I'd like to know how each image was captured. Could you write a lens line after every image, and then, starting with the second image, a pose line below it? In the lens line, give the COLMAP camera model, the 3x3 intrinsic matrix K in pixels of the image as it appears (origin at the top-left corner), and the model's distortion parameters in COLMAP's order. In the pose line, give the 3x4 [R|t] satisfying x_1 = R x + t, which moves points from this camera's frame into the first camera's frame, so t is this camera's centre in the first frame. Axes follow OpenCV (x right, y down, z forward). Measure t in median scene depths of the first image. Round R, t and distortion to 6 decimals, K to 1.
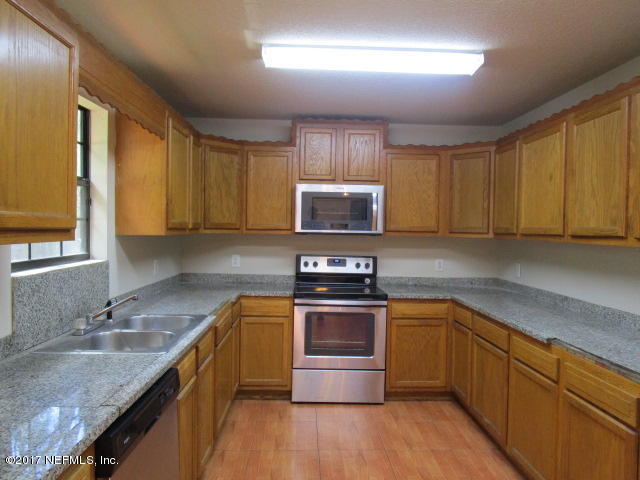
lens RADIAL K [[467.0, 0, 319.1], [0, 467.0, 237.3], [0, 0, 1]] dist [-0.006416, 0.008941]
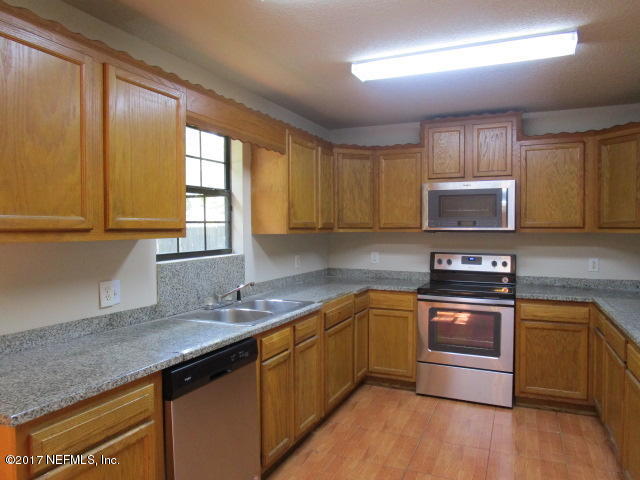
lens RADIAL K [[467.0, 0, 318.1], [0, 467.0, 238.4], [0, 0, 1]] dist [-0.006416, 0.008941]
pose [[0.899963, -0.007484, -0.435901, 0.200779], [0.008009, 0.999968, -0.000634, 0.006235], [0.435892, -0.002921, 0.899994, -0.031600]]
